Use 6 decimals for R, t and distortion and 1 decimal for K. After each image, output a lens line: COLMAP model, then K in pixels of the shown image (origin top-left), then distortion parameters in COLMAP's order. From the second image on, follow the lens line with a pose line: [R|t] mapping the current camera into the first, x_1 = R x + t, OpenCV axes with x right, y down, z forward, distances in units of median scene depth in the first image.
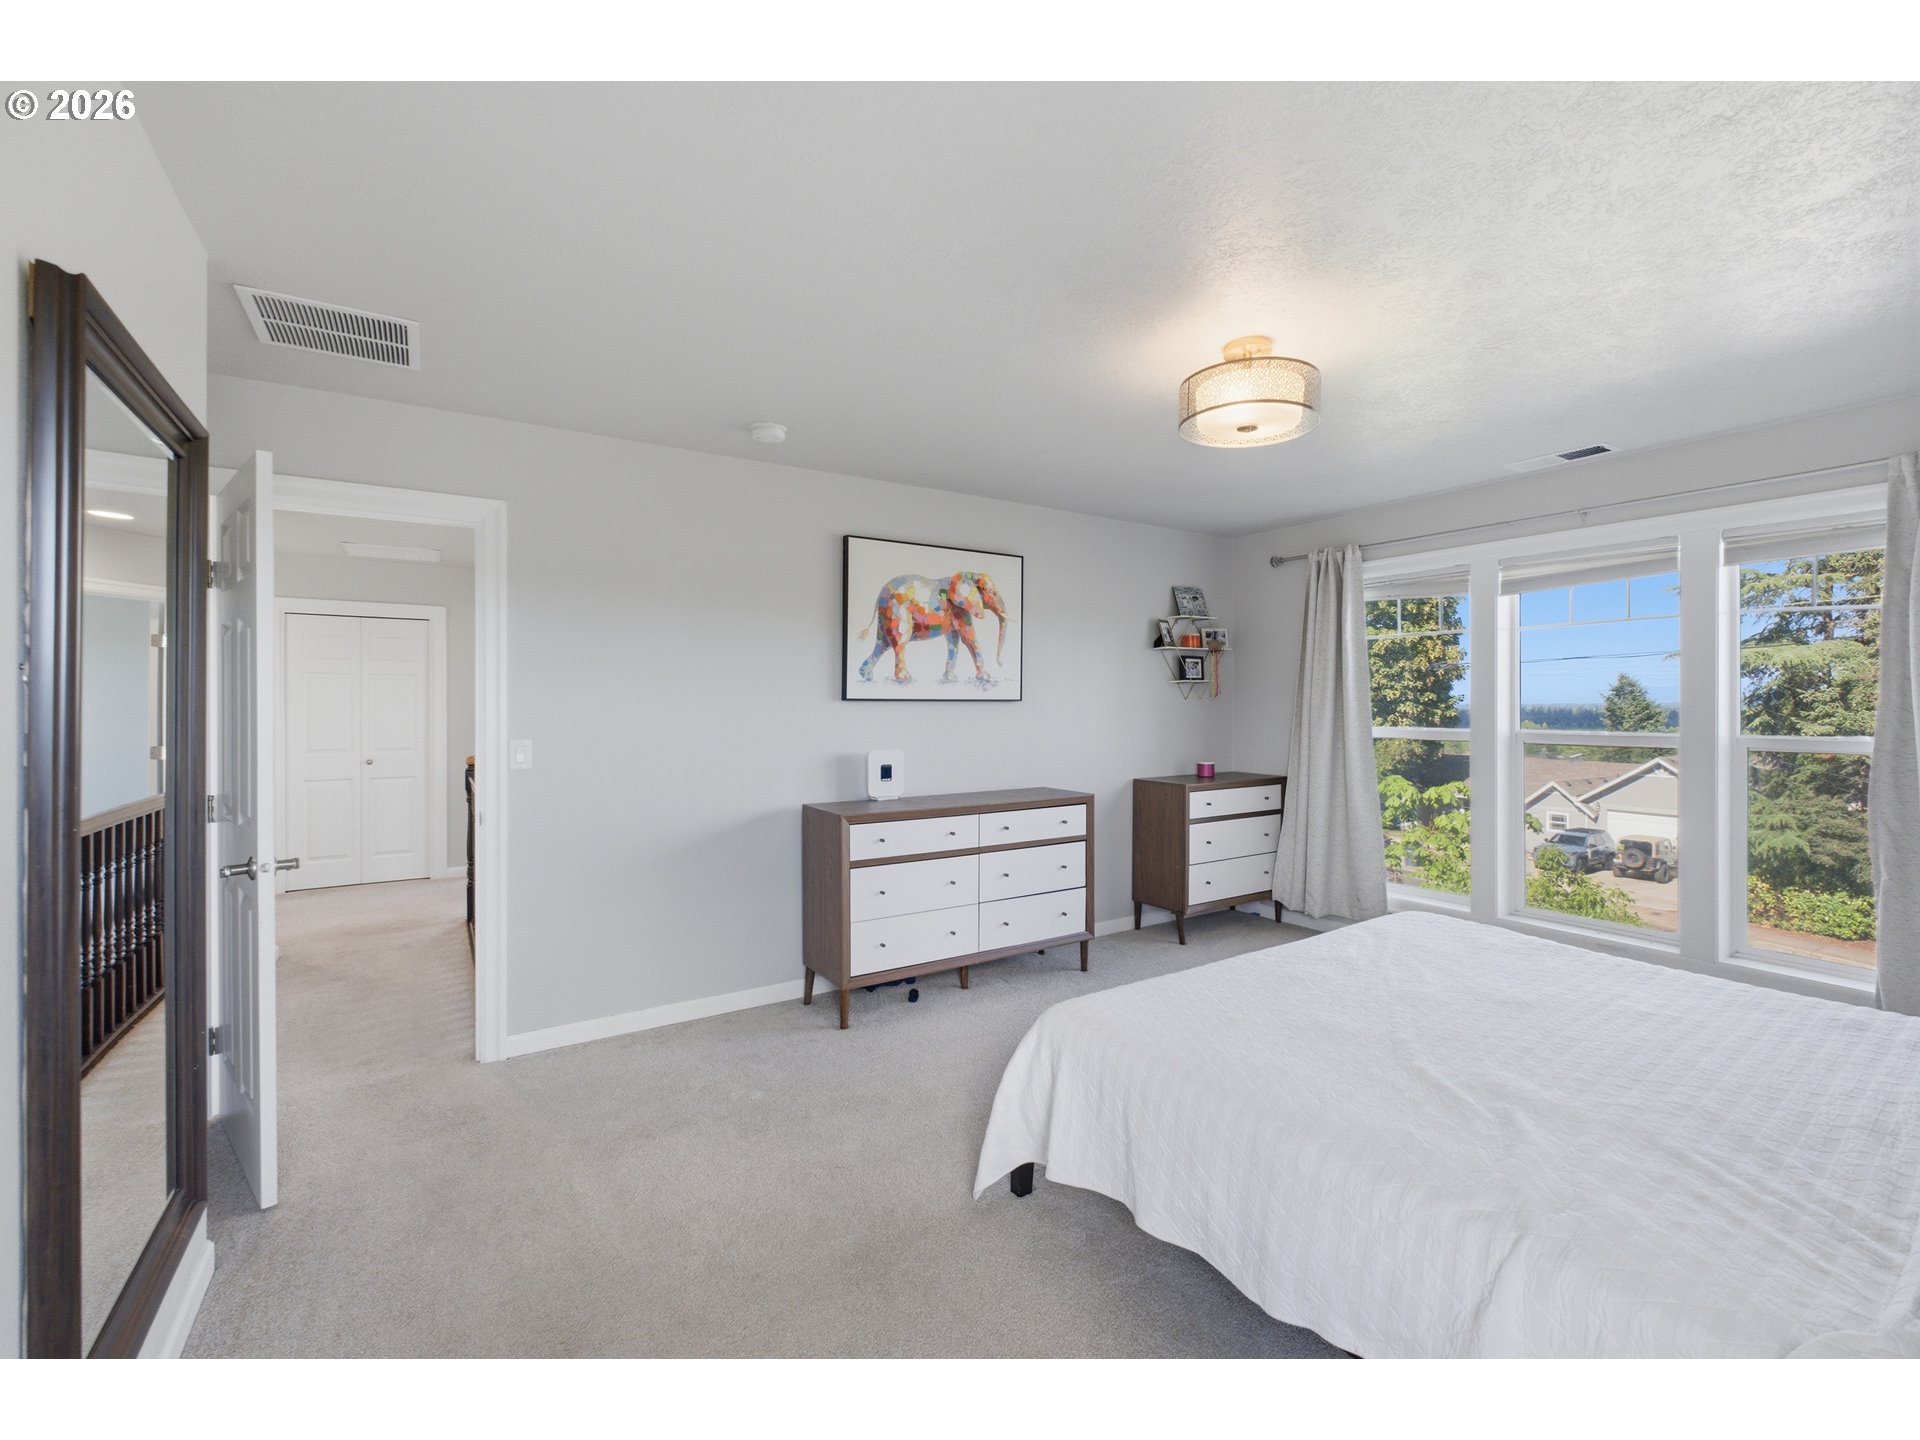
lens RADIAL K [[829.1, 0, 956.0], [0, 829.1, 710.7], [0, 0, 1]] dist [-0.000341, -0.004471]
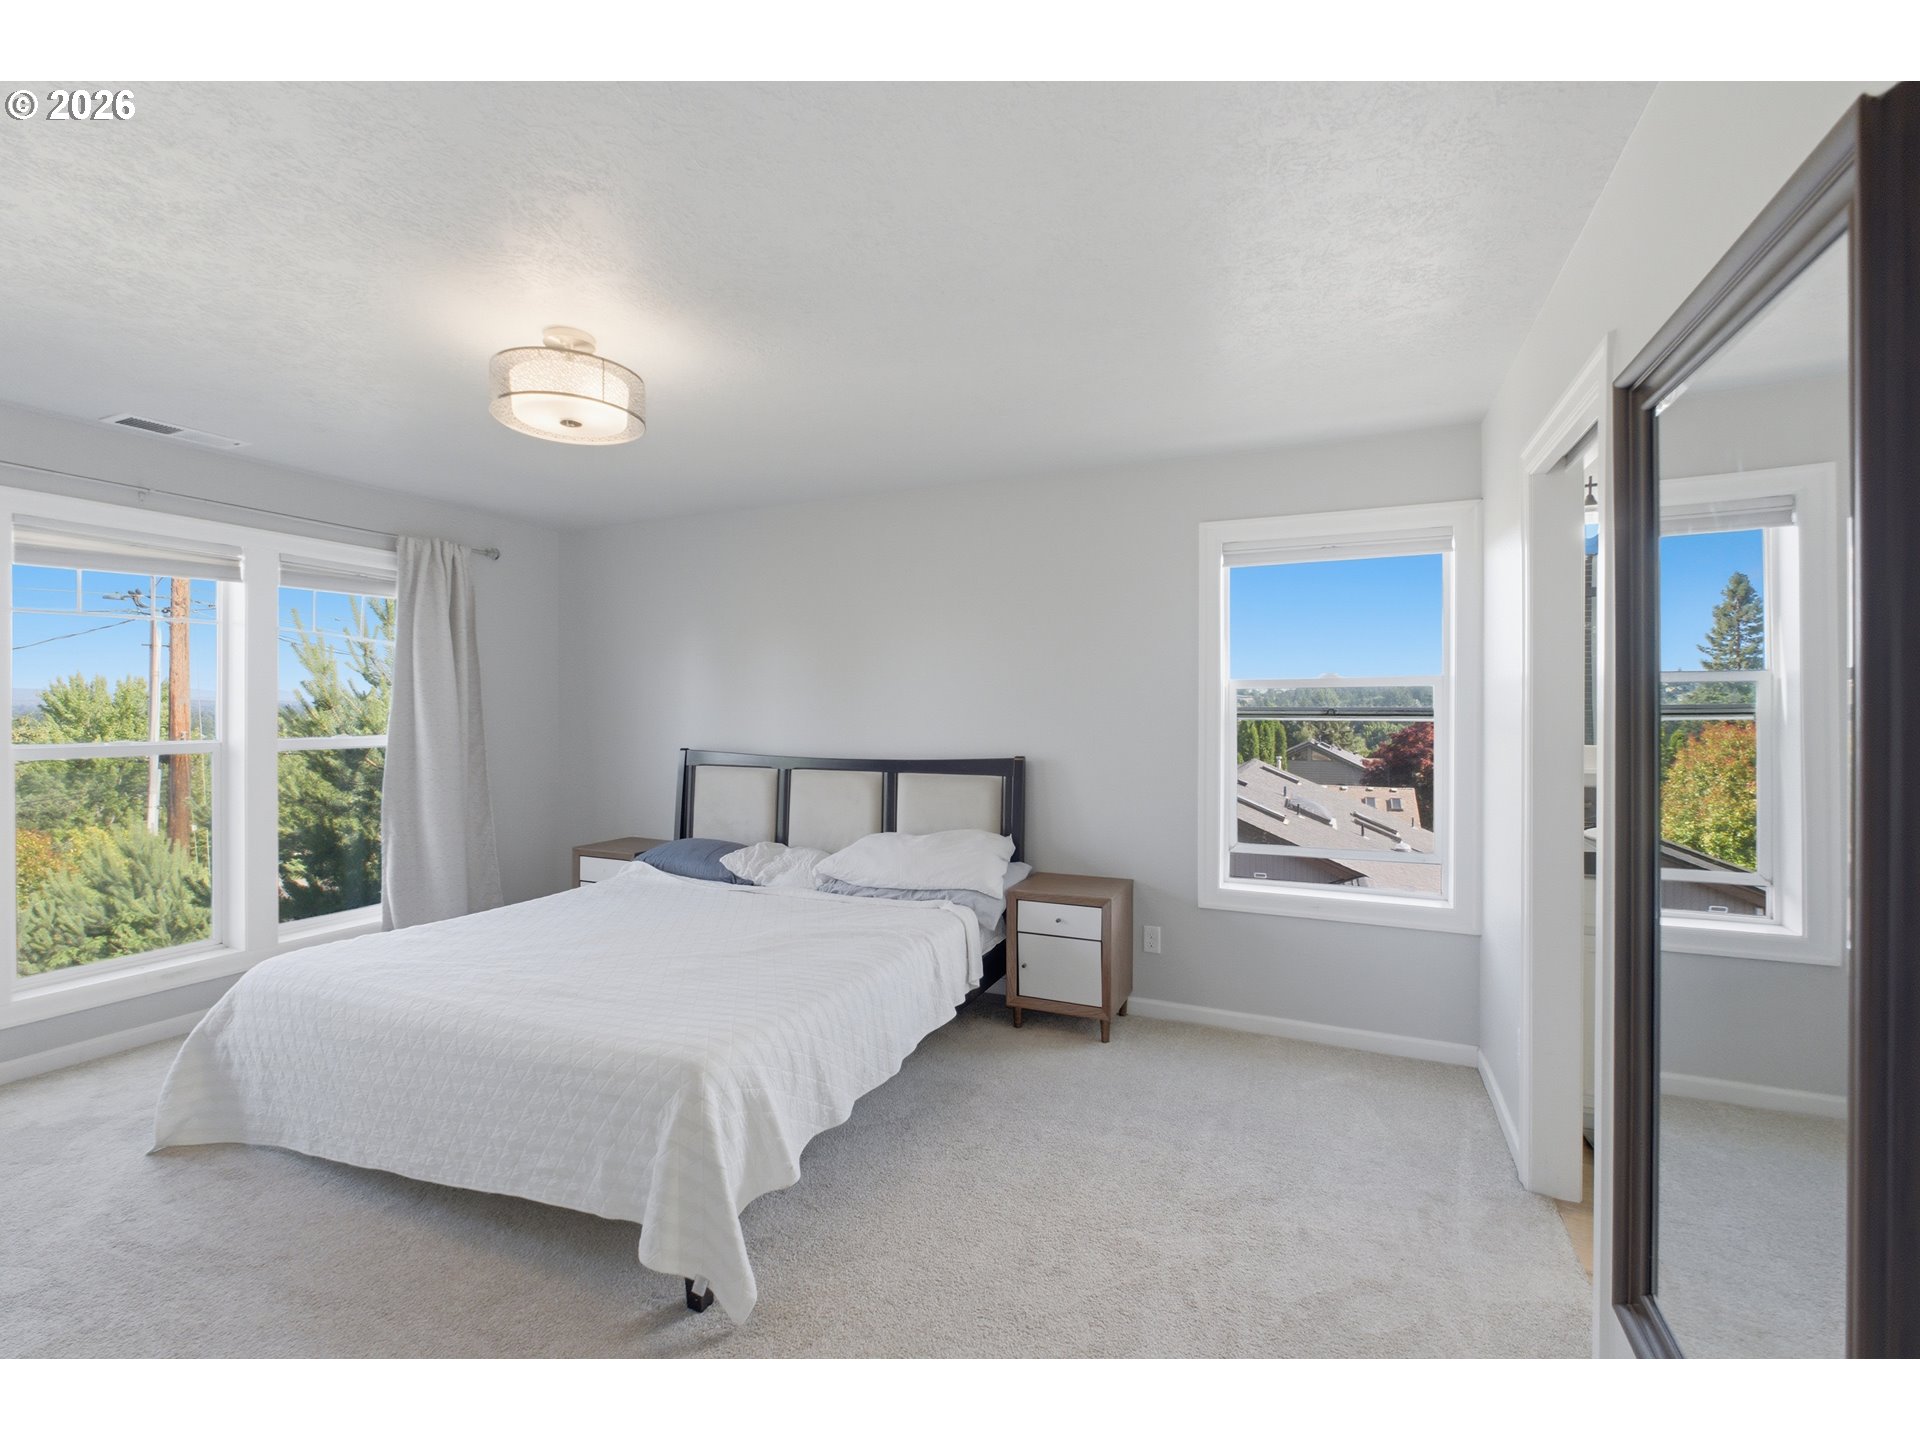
lens RADIAL K [[829.1, 0, 956.0], [0, 829.1, 710.7], [0, 0, 1]] dist [-0.000341, -0.004471]
pose [[-0.536971, -0.000630, 0.843600, -0.562047], [0.000518, 0.999999, 0.001077, -0.007008], [-0.843600, 0.001016, -0.536971, 0.913262]]
